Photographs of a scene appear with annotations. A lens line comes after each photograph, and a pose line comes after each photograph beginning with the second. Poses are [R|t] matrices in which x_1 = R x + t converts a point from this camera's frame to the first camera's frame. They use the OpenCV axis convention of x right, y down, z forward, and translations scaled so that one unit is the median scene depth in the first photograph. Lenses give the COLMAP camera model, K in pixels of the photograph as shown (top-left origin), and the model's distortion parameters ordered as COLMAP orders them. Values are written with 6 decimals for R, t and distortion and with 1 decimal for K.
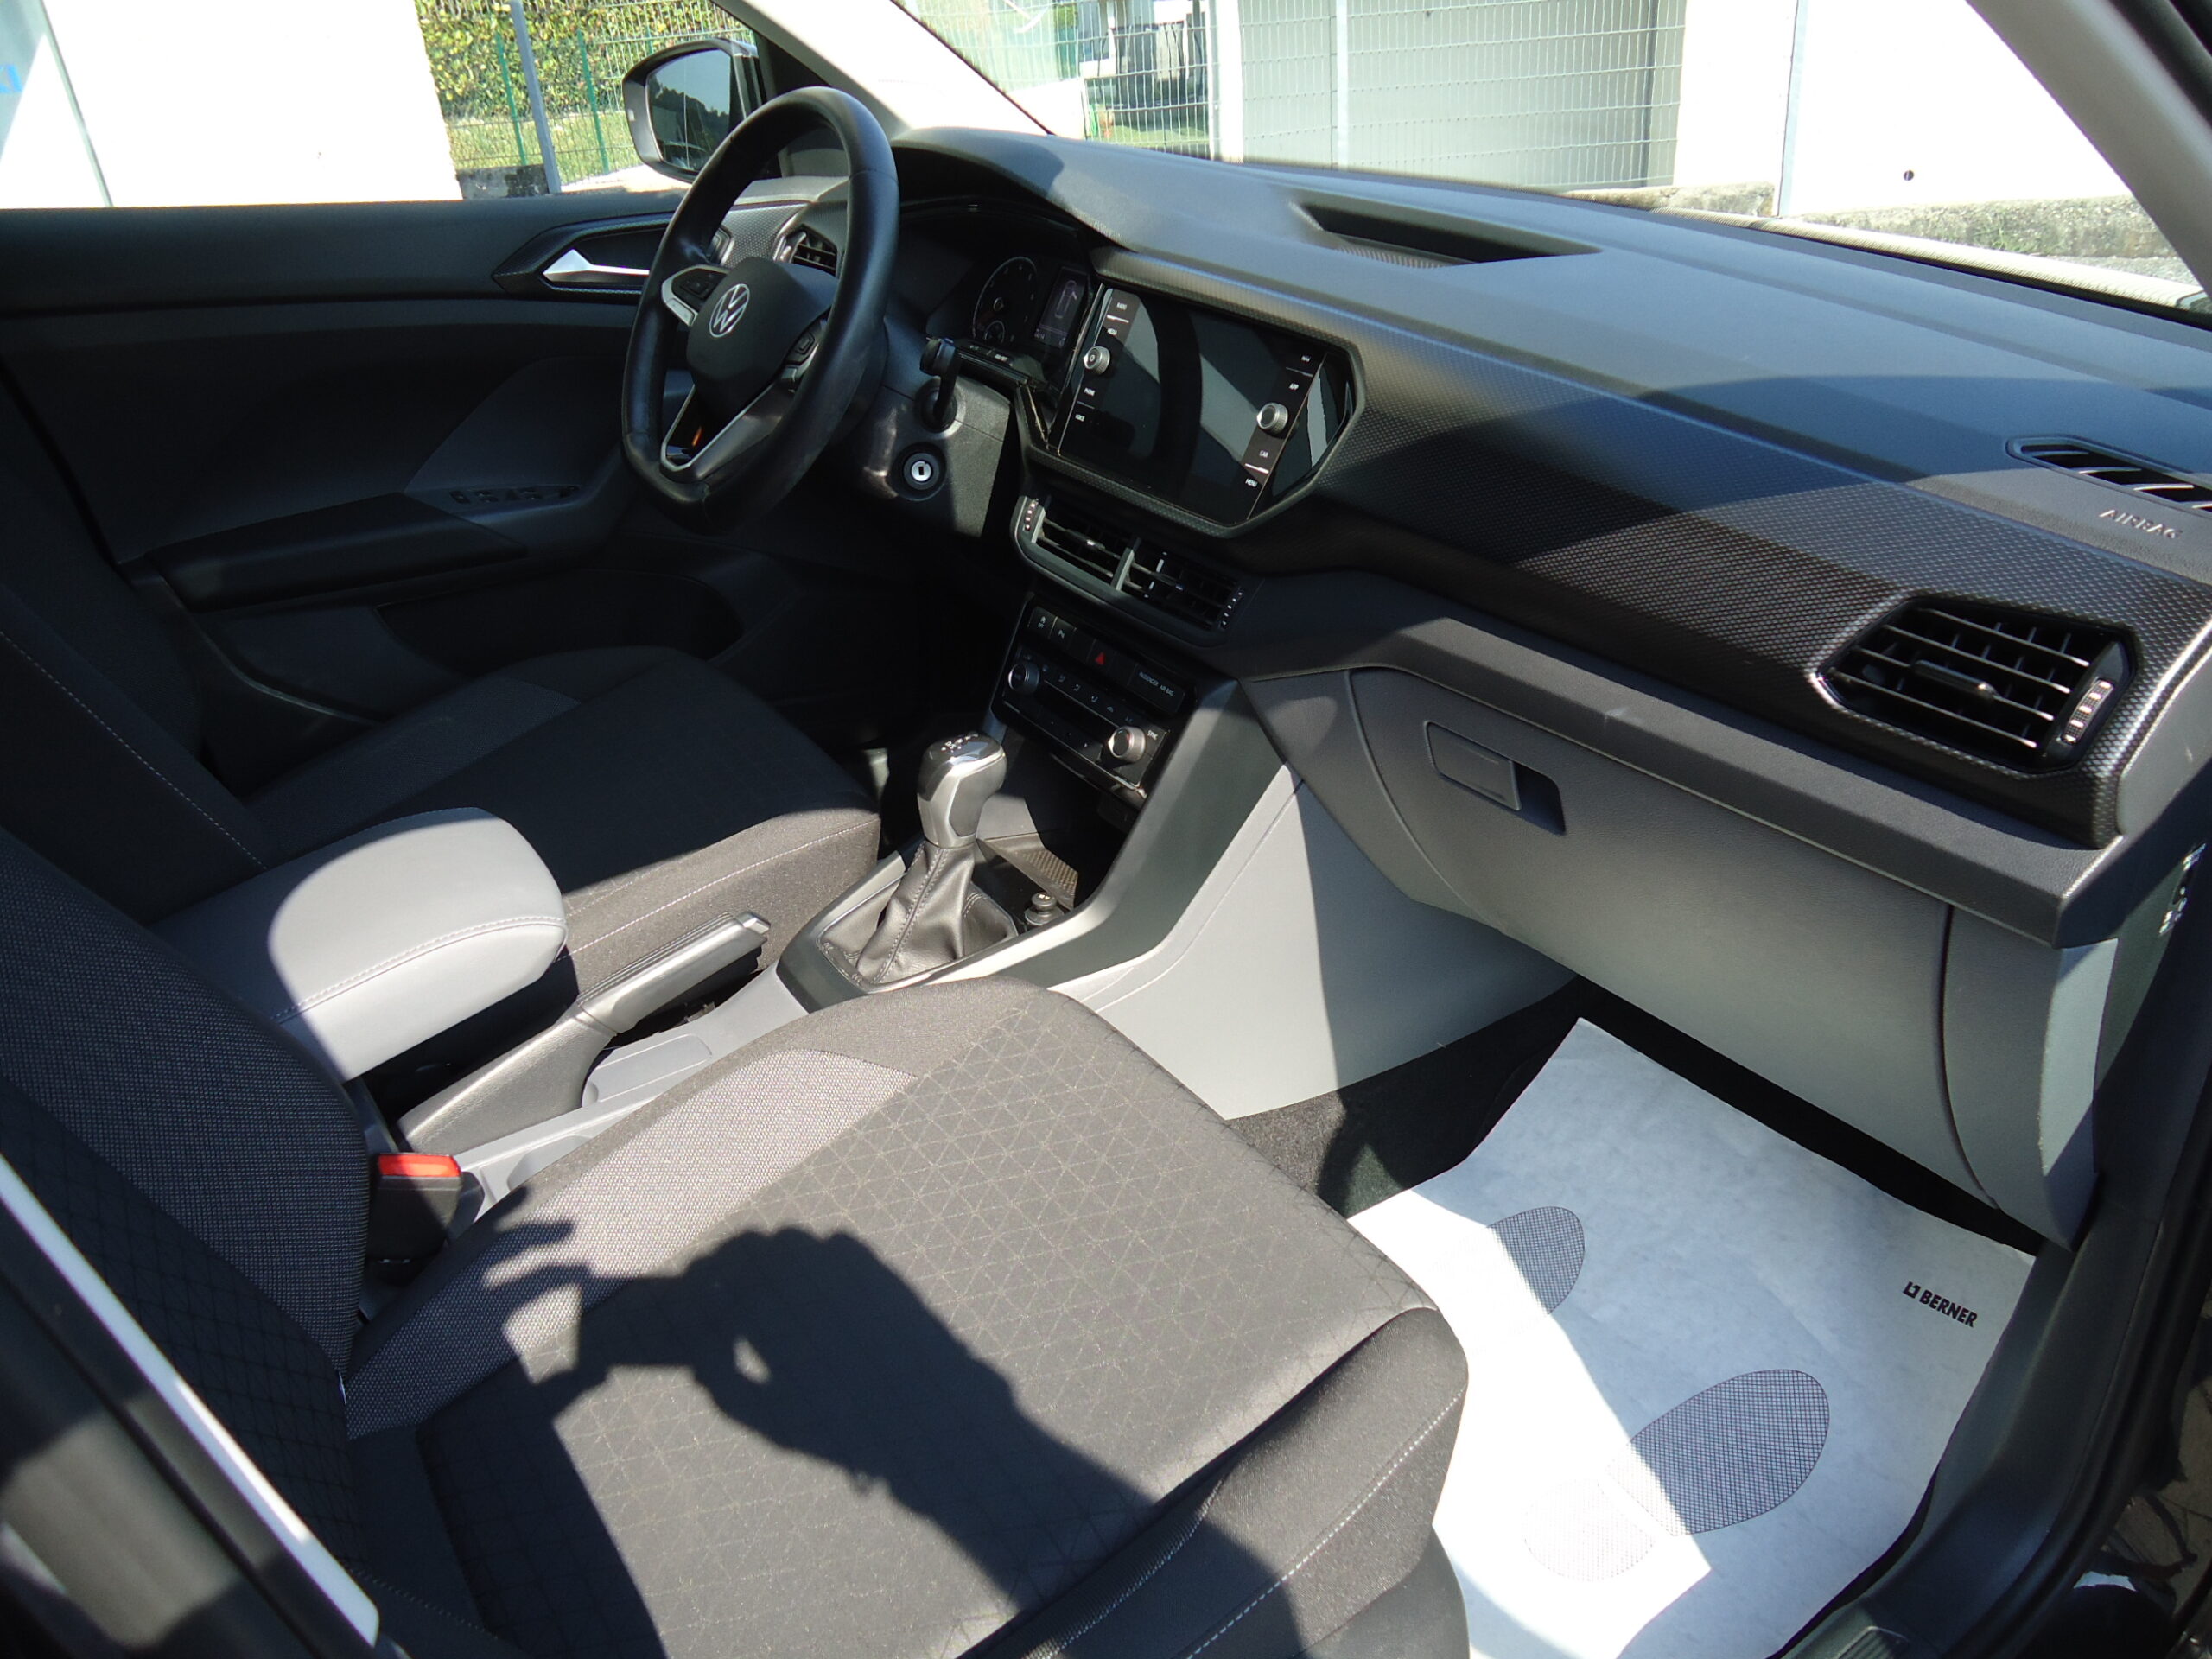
lens RADIAL K [[1602.7, 0, 1106.0], [0, 1602.7, 829.5], [0, 0, 1]] dist [-0.015257, 0.007020]
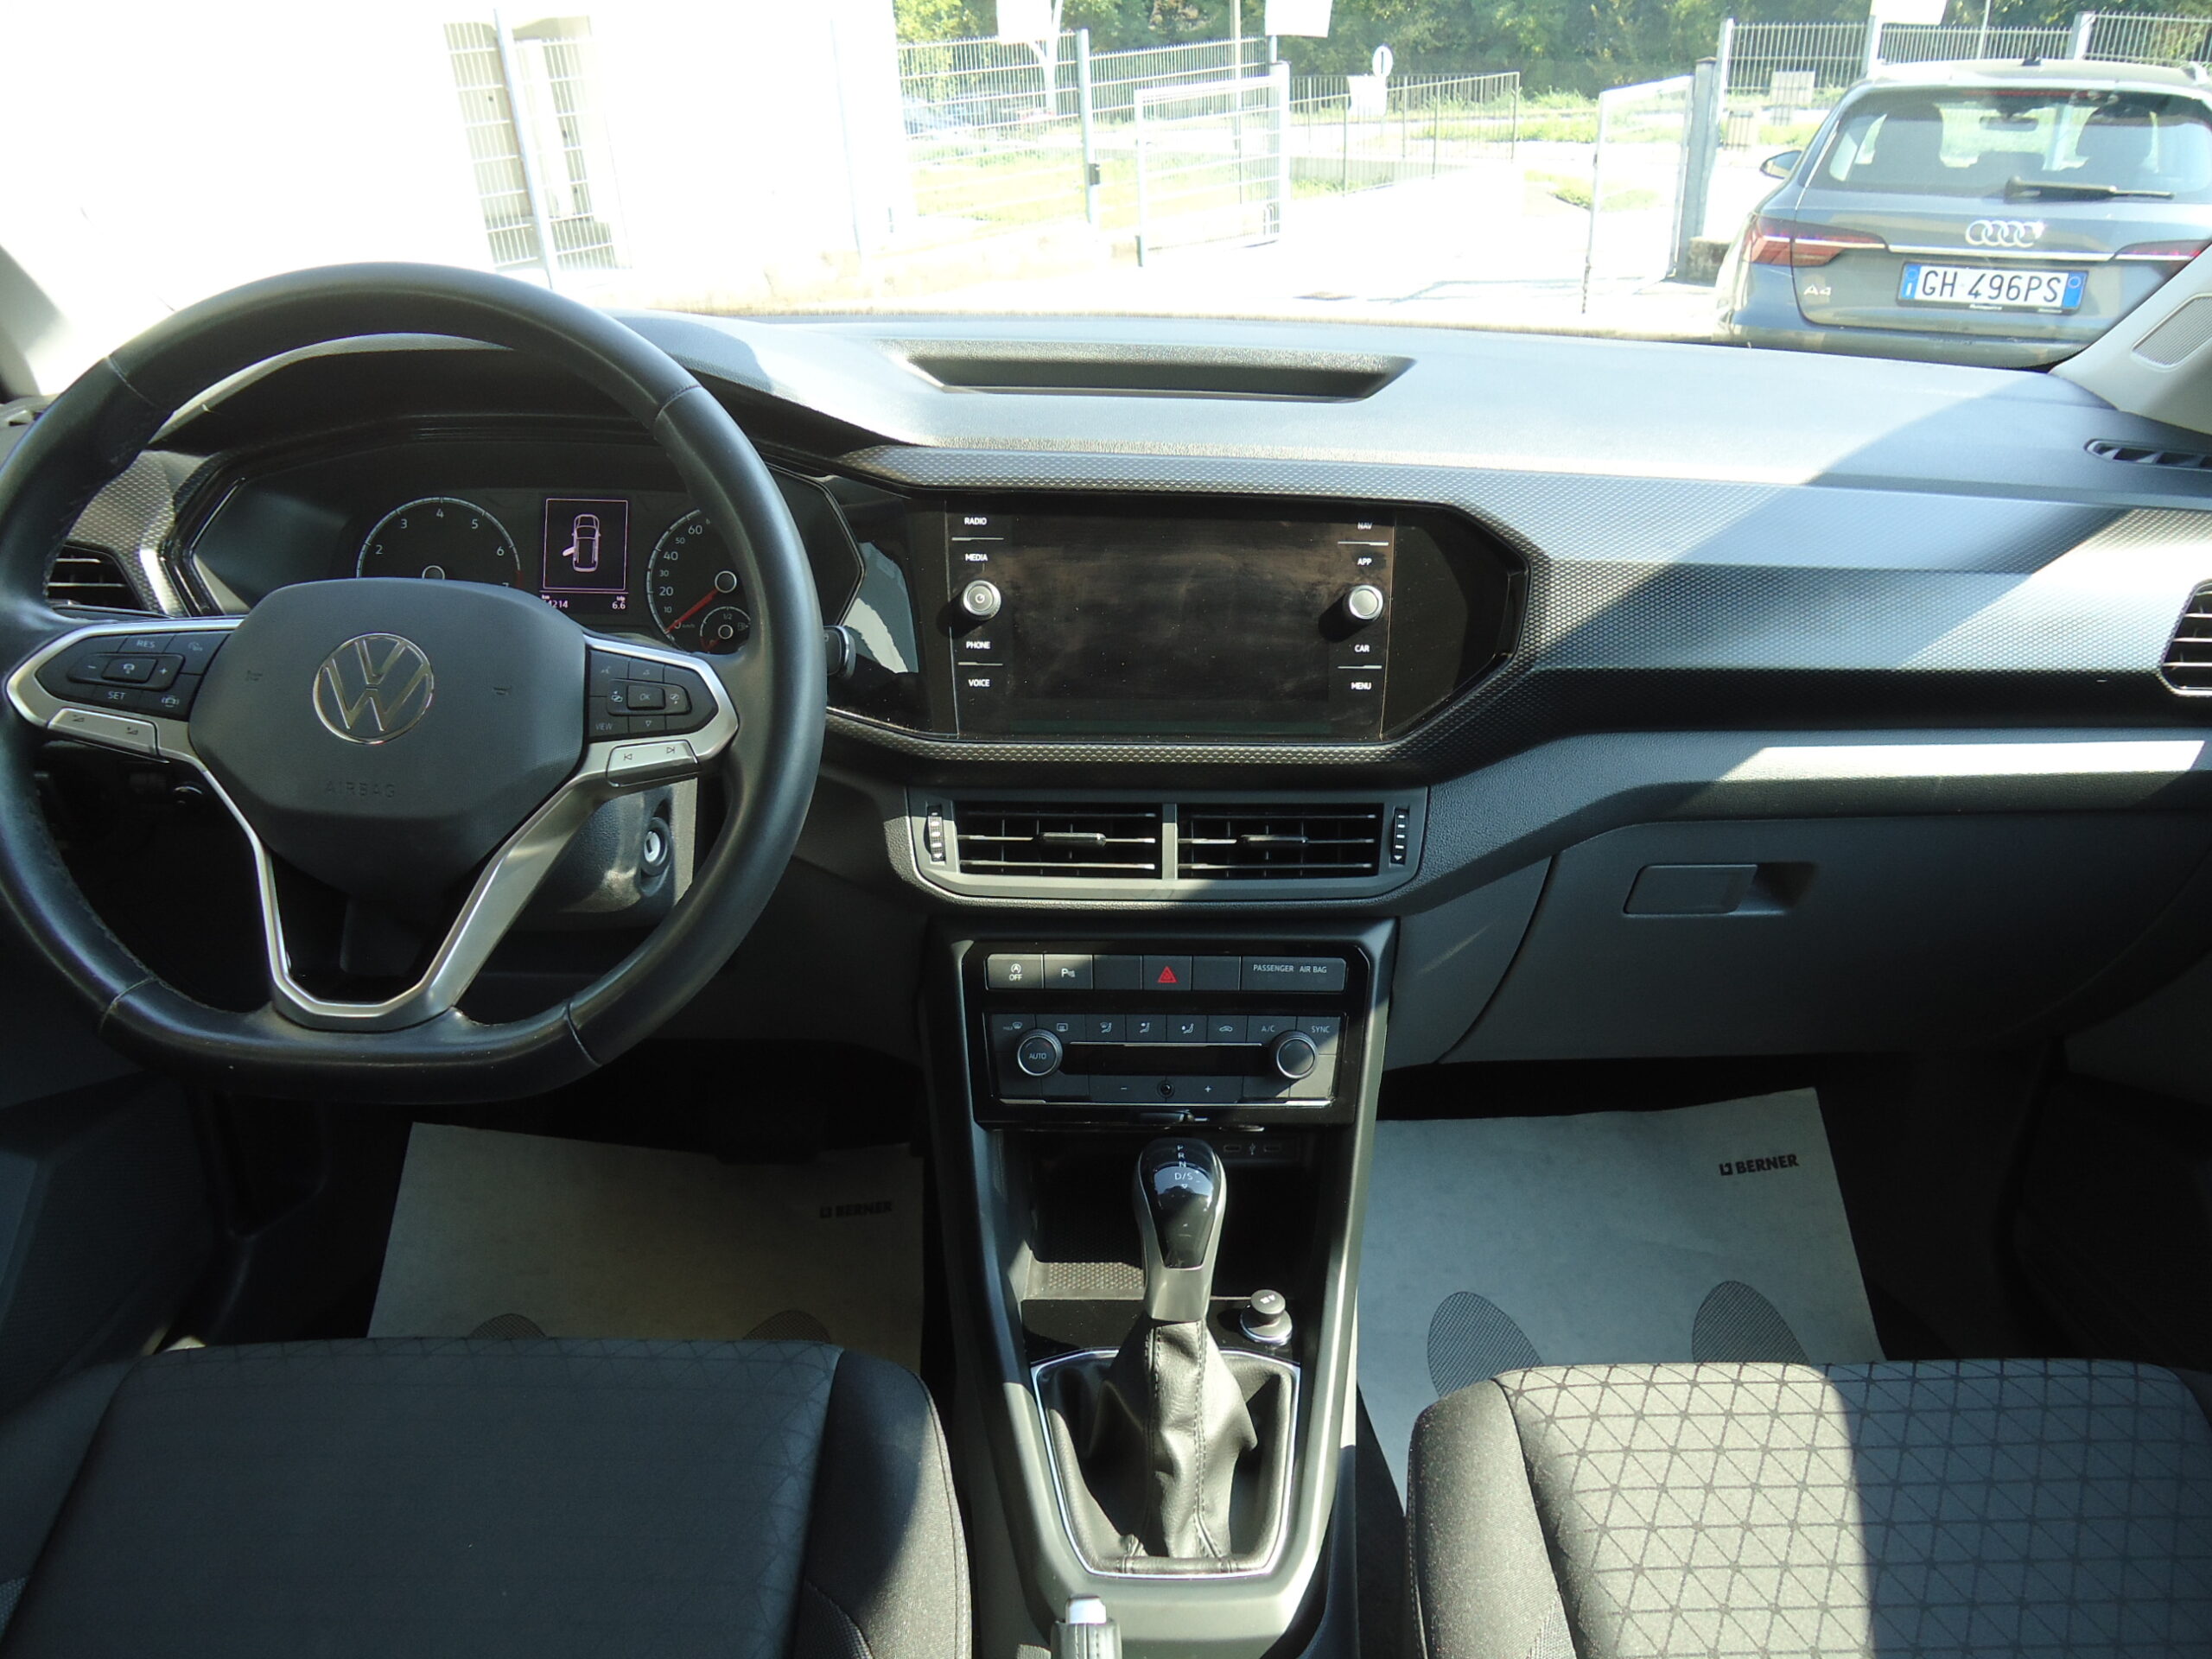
lens RADIAL K [[1602.7, 0, 1106.0], [0, 1602.7, 829.5], [0, 0, 1]] dist [-0.015257, 0.007020]
pose [[0.536884, -0.347453, 0.768786, -0.560594], [0.388588, 0.910681, 0.140211, -0.283119], [-0.748836, 0.223464, 0.623946, 0.552090]]
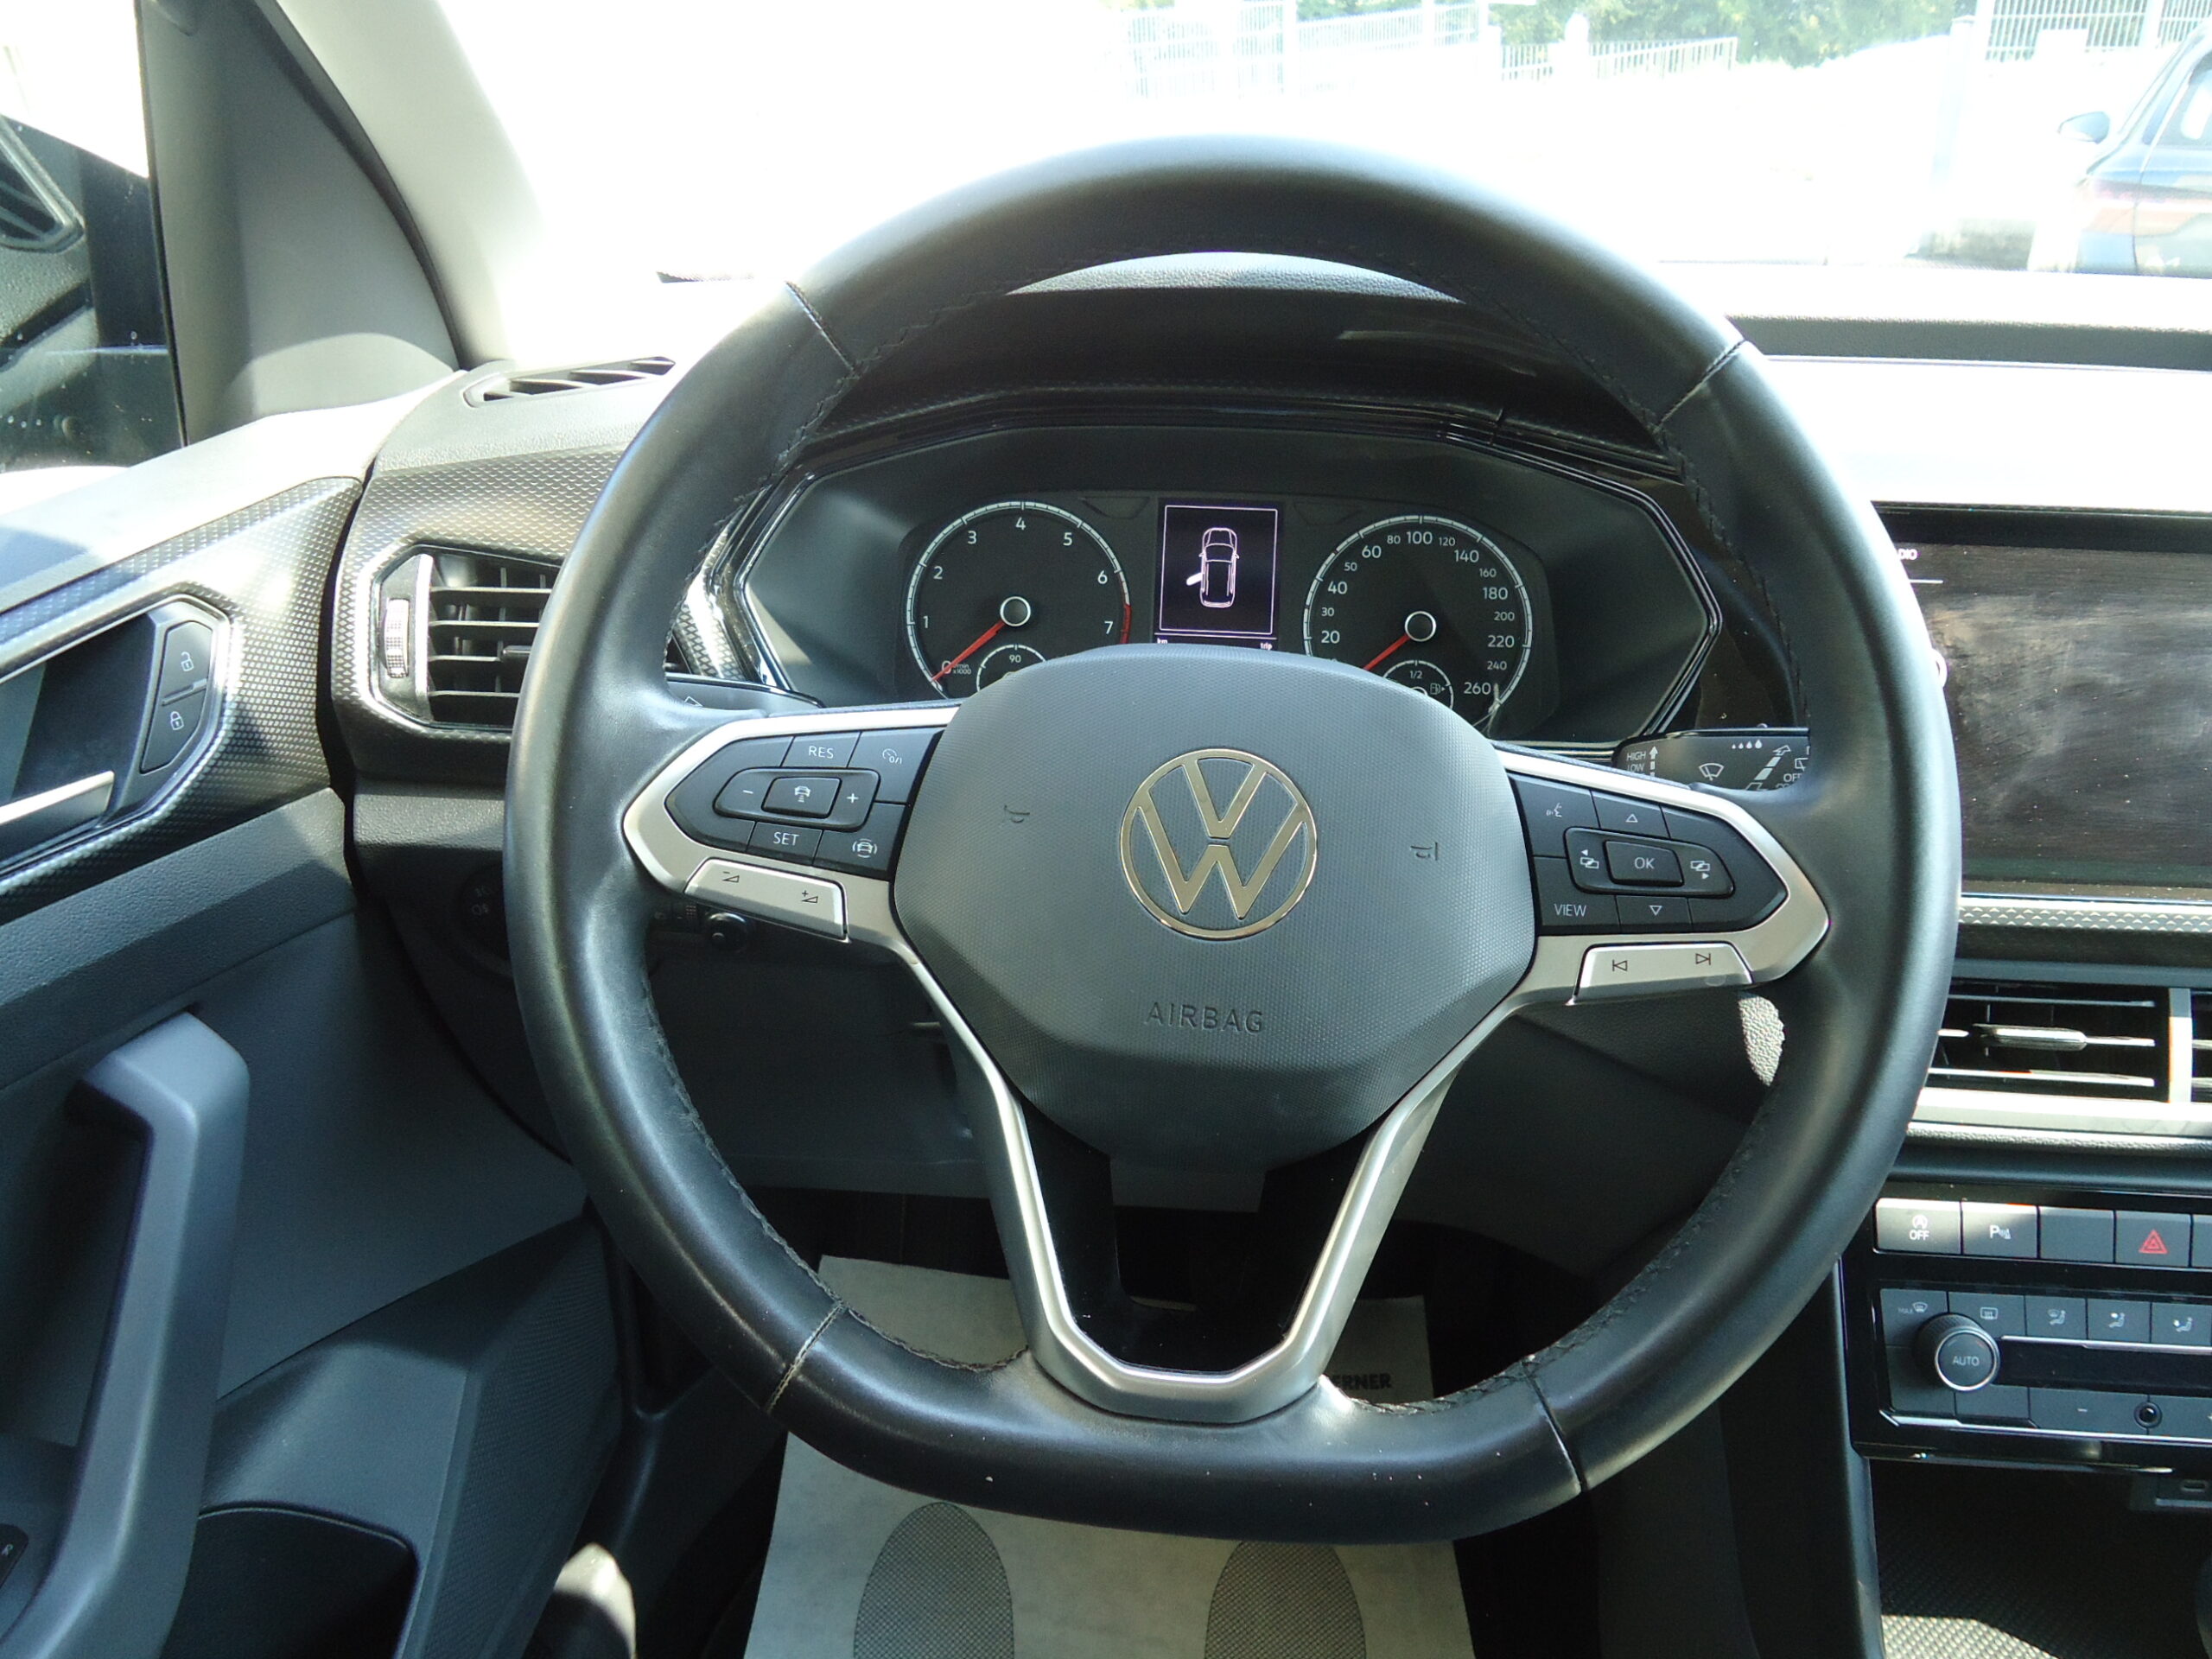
lens RADIAL K [[1602.7, 0, 1106.0], [0, 1602.7, 829.5], [0, 0, 1]] dist [-0.015257, 0.007020]
pose [[0.614248, -0.338882, 0.712642, -0.503735], [0.373424, 0.920403, 0.115813, -0.398219], [-0.695165, 0.194979, 0.691903, 0.862478]]
